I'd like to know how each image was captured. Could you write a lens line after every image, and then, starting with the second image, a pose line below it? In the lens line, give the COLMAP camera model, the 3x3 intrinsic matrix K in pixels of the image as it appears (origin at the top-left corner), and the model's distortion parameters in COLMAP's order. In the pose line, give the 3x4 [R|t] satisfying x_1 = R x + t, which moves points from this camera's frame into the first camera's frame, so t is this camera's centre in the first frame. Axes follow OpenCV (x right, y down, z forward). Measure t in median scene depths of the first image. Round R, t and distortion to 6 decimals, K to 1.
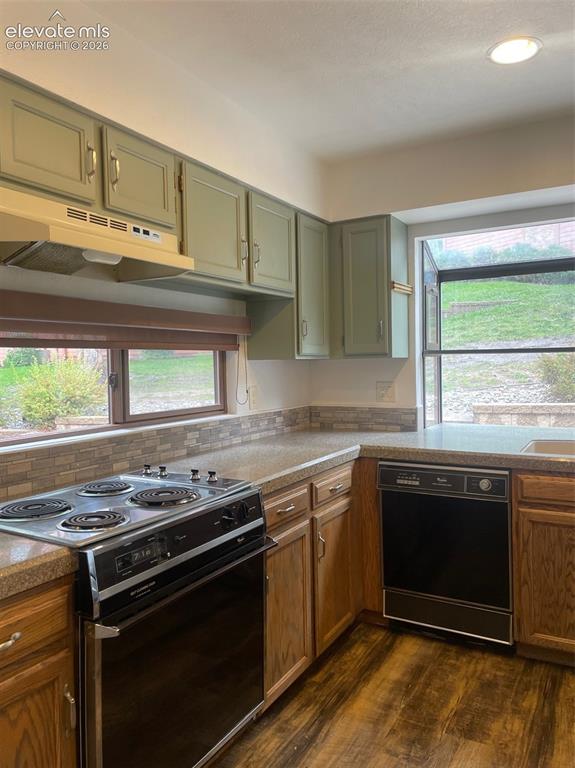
lens RADIAL K [[580.9, 0, 289.8], [0, 580.9, 380.2], [0, 0, 1]] dist [0.092738, -0.116910]
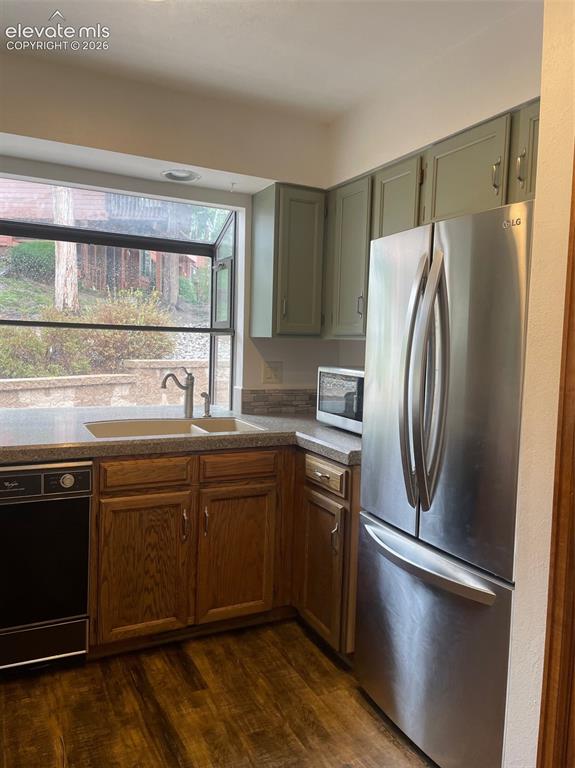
lens RADIAL K [[580.9, 0, 289.8], [0, 580.9, 380.2], [0, 0, 1]] dist [0.092738, -0.116910]
pose [[0.554392, -0.022252, 0.831958, -0.200704], [-0.019351, 0.999028, 0.039616, -0.008513], [-0.832031, -0.038062, 0.553422, 0.267864]]
